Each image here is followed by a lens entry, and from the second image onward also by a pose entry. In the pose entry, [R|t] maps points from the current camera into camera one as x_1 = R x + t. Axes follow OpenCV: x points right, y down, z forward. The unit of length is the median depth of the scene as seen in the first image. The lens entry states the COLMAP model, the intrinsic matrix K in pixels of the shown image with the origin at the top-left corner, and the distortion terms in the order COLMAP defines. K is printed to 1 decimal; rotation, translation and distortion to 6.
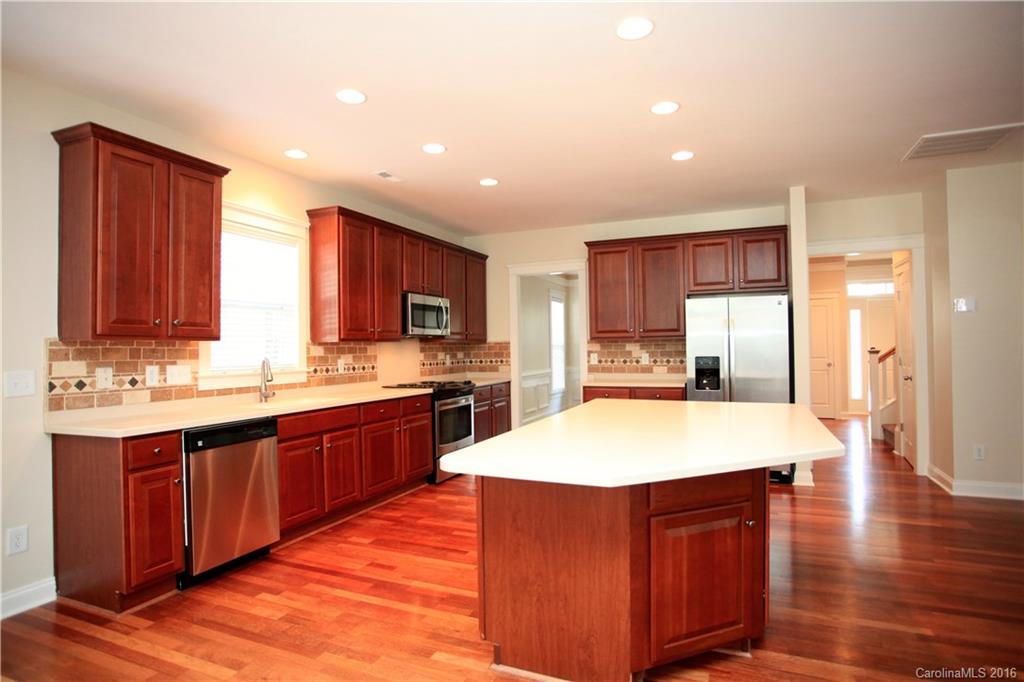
lens RADIAL K [[547.5, 0, 512.7], [0, 547.5, 345.7], [0, 0, 1]] dist [-0.018918, 0.004191]
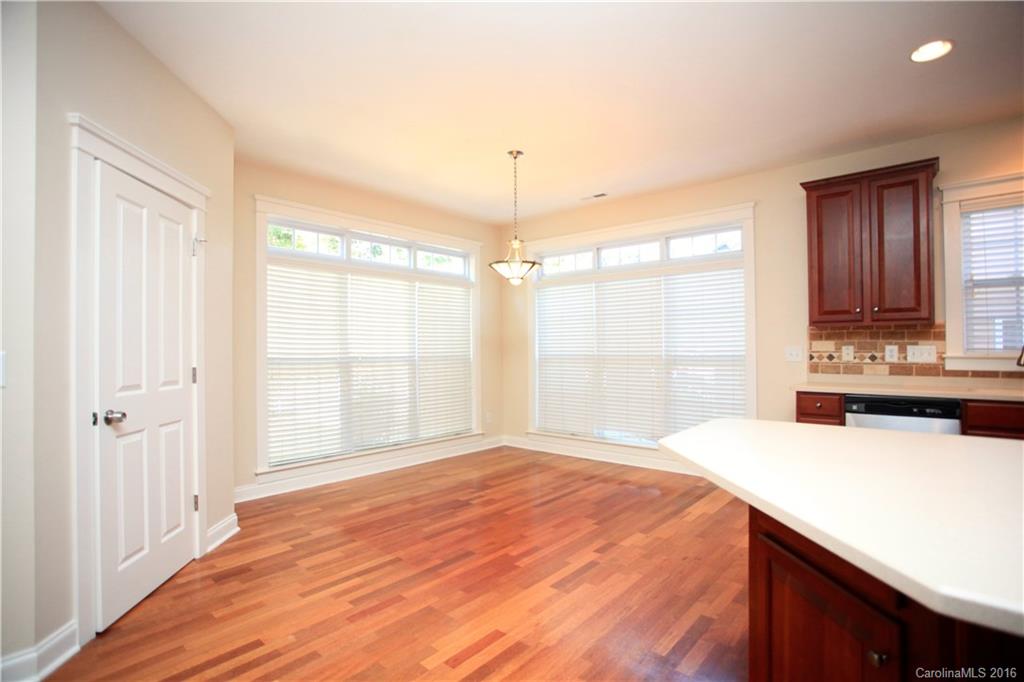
lens RADIAL K [[498.2, 0, 515.5], [0, 498.2, 342.3], [0, 0, 1]] dist [-0.018280, 0.005535]
pose [[-0.277545, 0.005823, -0.960695, 0.460431], [0.014919, 0.999887, 0.001751, 0.011480], [0.960597, -0.013847, -0.277601, 0.364601]]
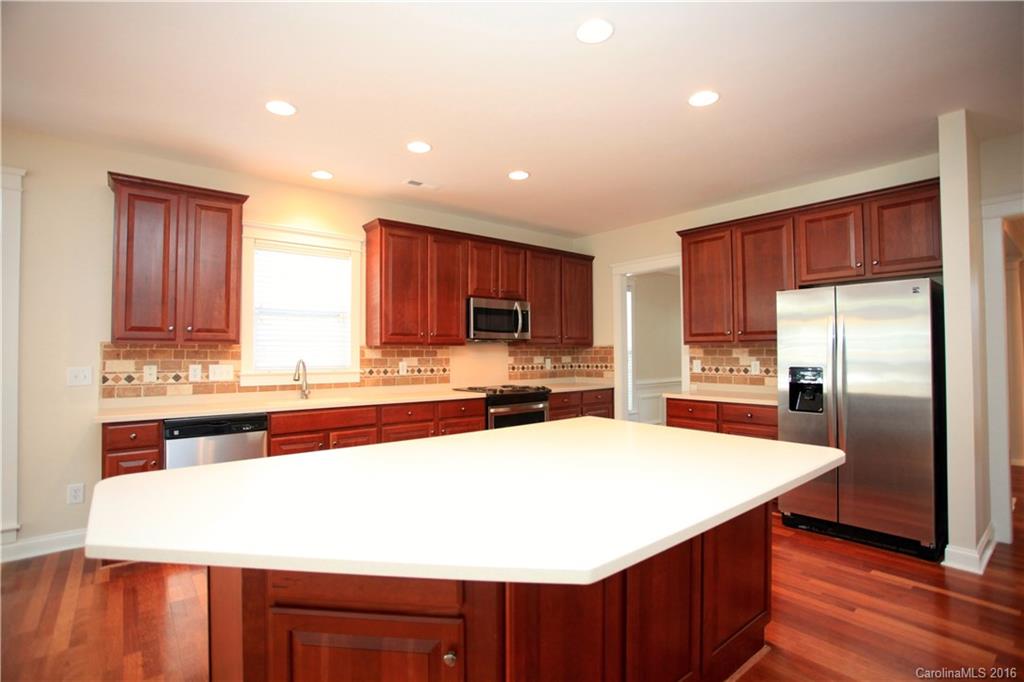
lens RADIAL K [[498.2, 0, 512.6], [0, 498.2, 343.7], [0, 0, 1]] dist [-0.018280, 0.005535]
pose [[0.889994, 0.002285, -0.455966, 0.347856], [-0.006937, 0.999940, -0.008529, -0.003938], [0.455919, 0.010754, 0.889956, 0.245630]]
